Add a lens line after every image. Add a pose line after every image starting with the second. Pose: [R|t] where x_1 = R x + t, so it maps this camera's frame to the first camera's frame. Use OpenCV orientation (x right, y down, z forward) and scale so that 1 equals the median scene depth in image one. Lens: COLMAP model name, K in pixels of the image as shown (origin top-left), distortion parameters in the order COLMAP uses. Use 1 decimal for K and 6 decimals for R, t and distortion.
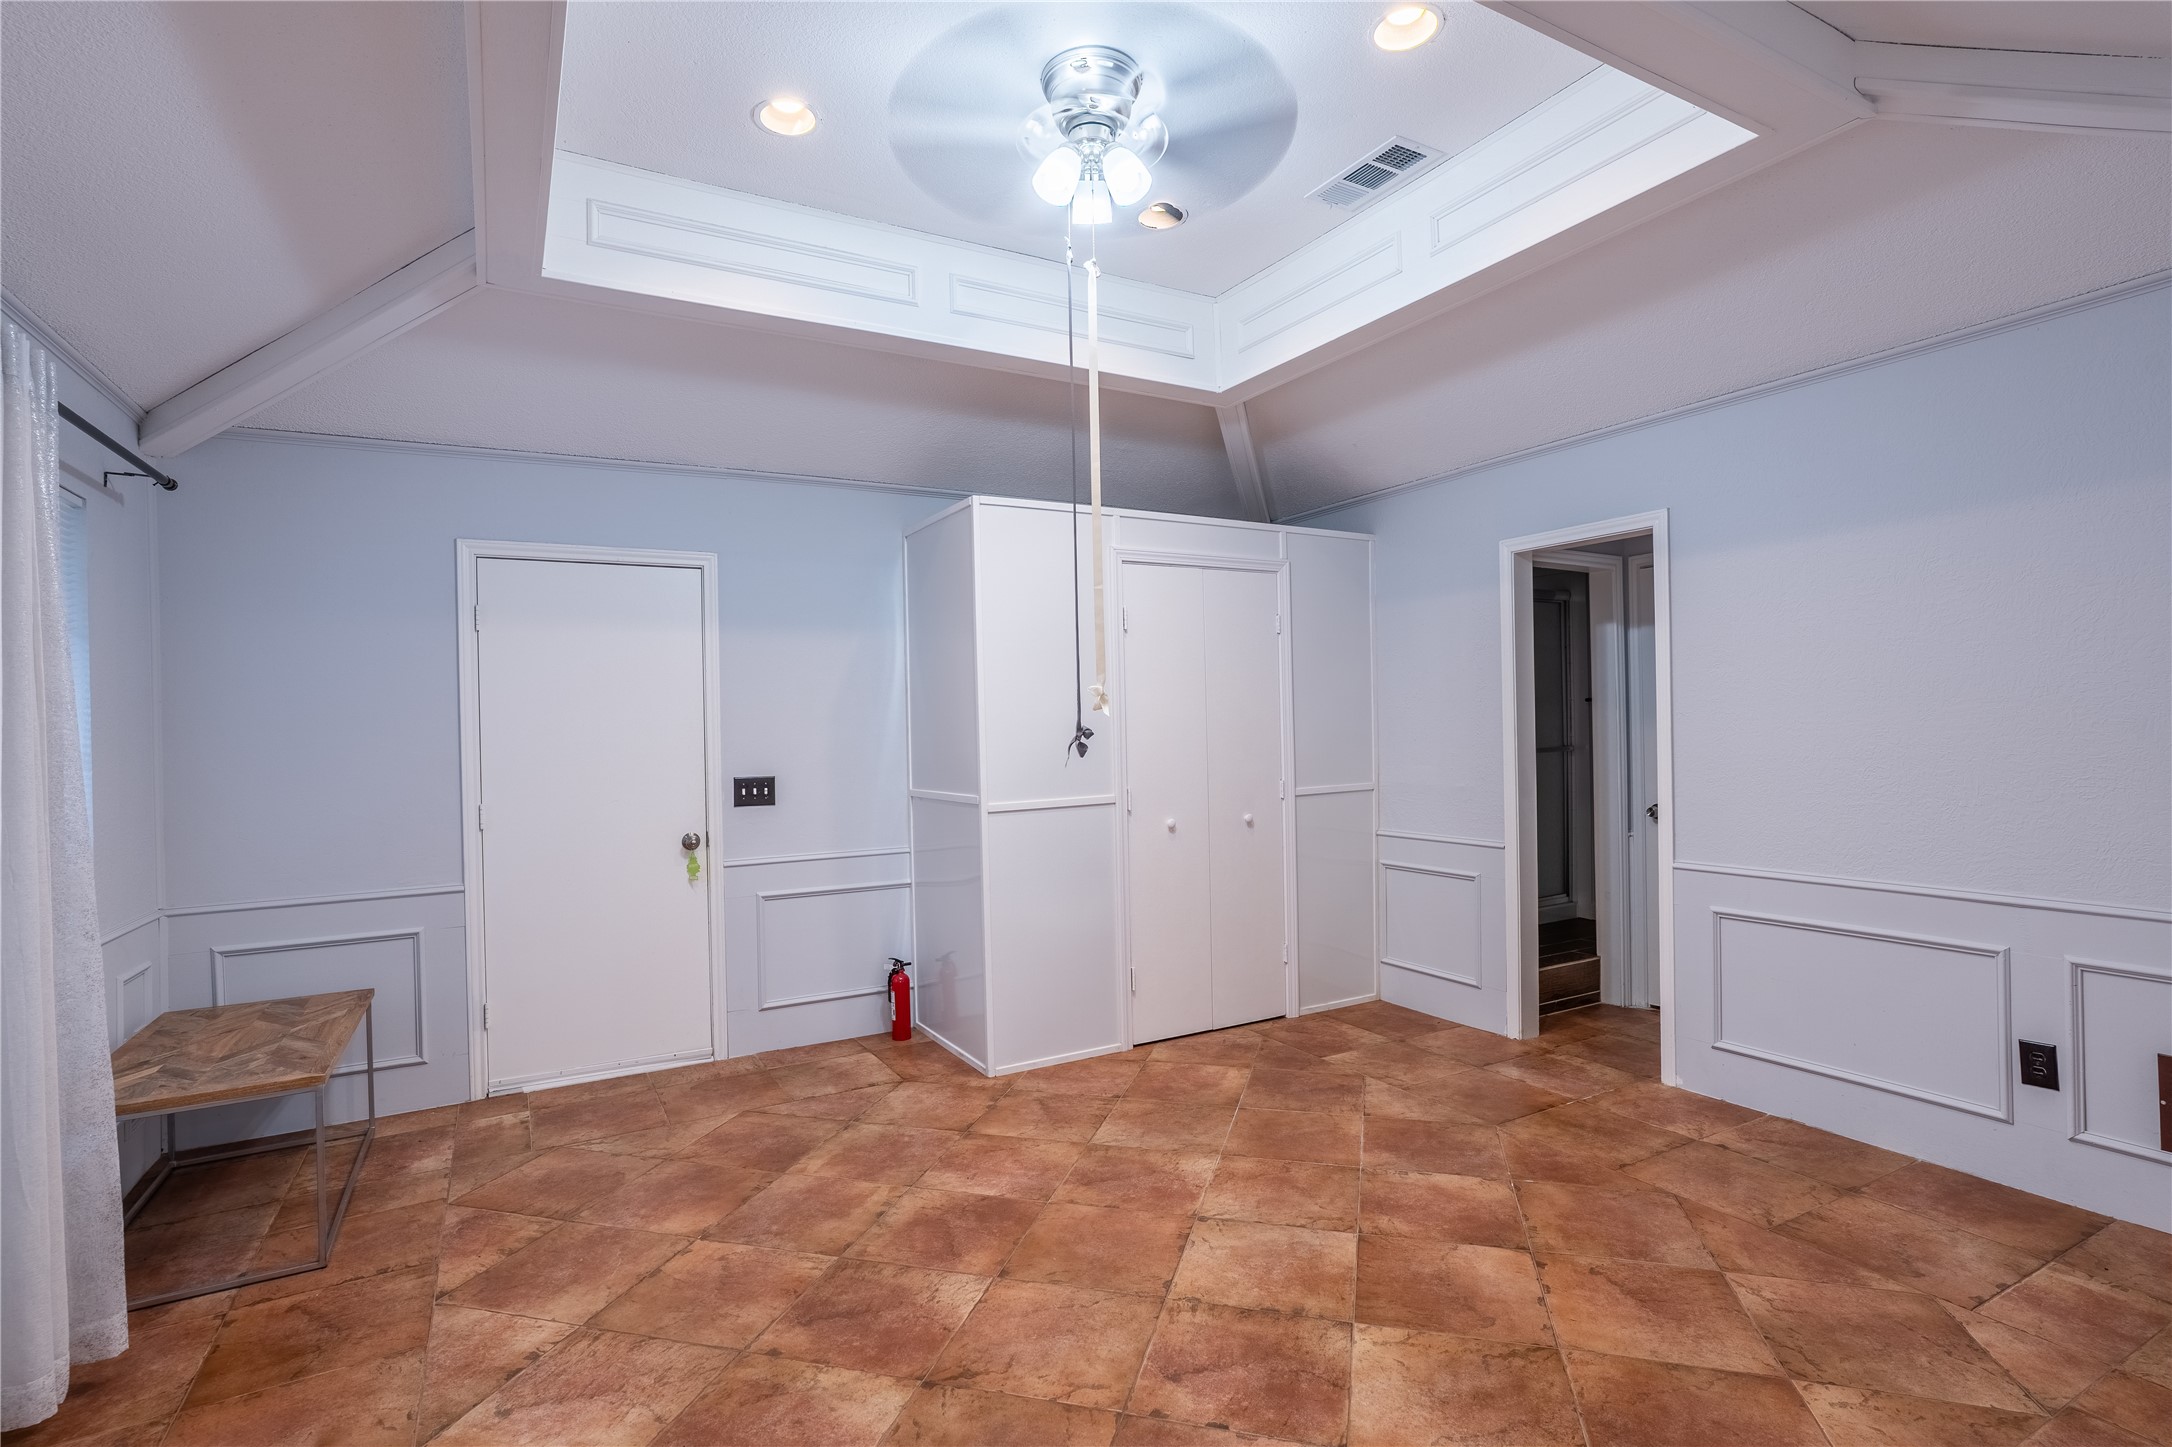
lens RADIAL K [[1045.2, 0, 1085.9], [0, 1045.2, 727.8], [0, 0, 1]] dist [-0.045180, 0.032052]
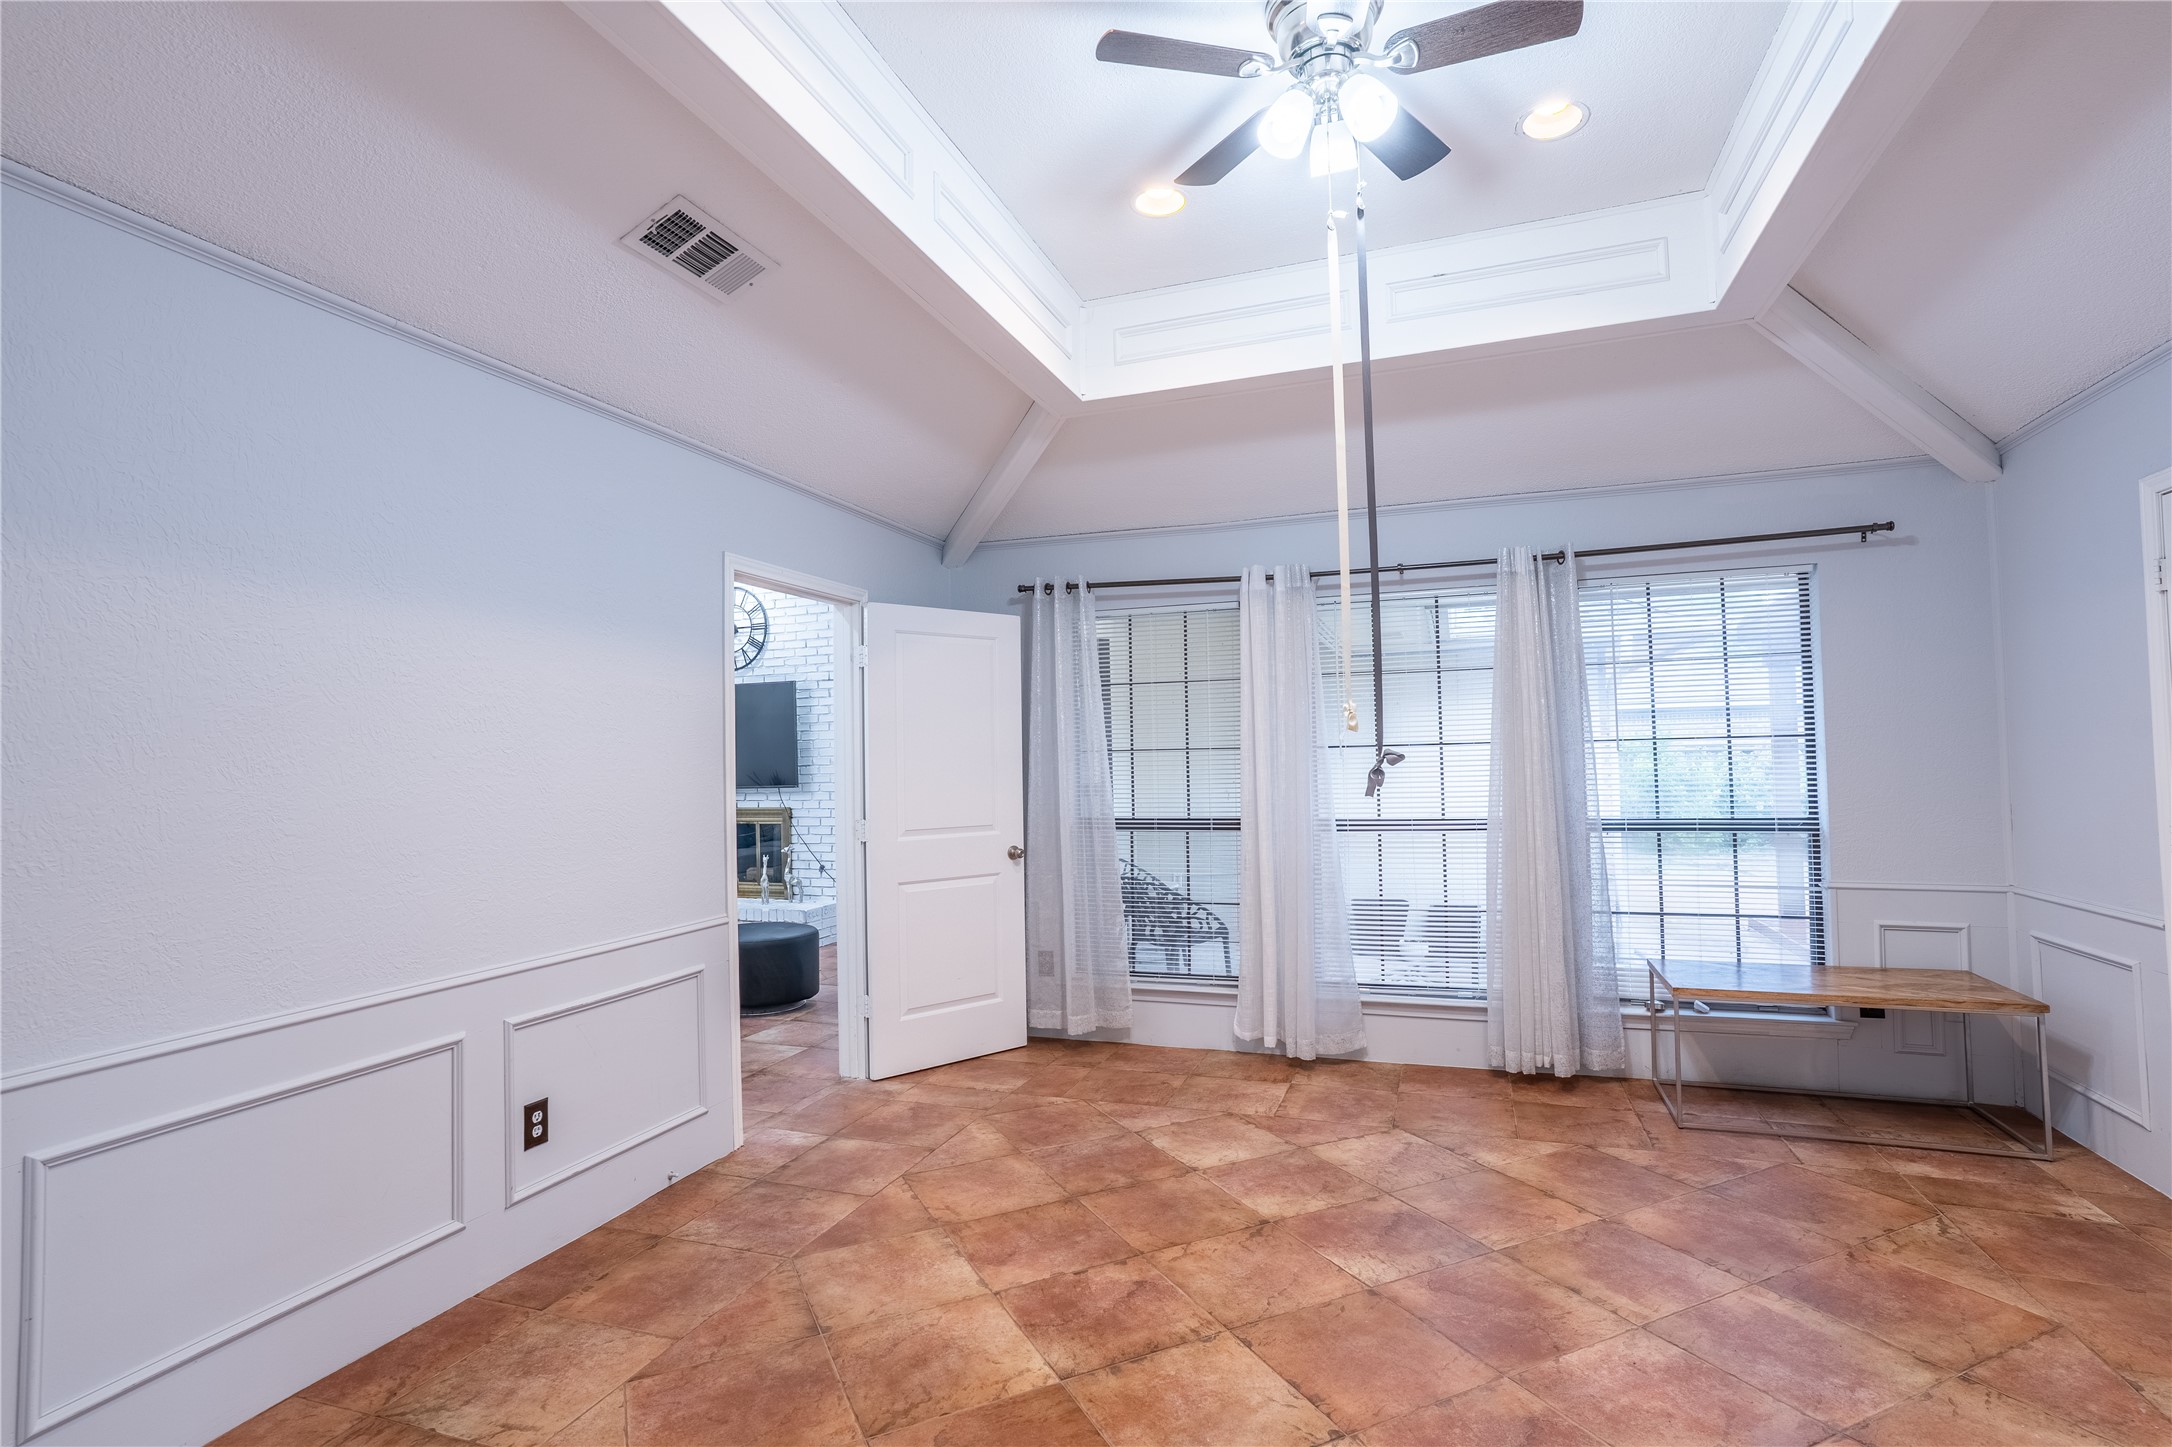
lens RADIAL K [[1045.2, 0, 1085.9], [0, 1045.2, 727.8], [0, 0, 1]] dist [-0.045180, 0.032052]
pose [[-0.753171, 0.014371, -0.657668, 0.783662], [0.037506, 0.999073, -0.021122, -0.010928], [0.656755, -0.040575, -0.753012, 1.596730]]
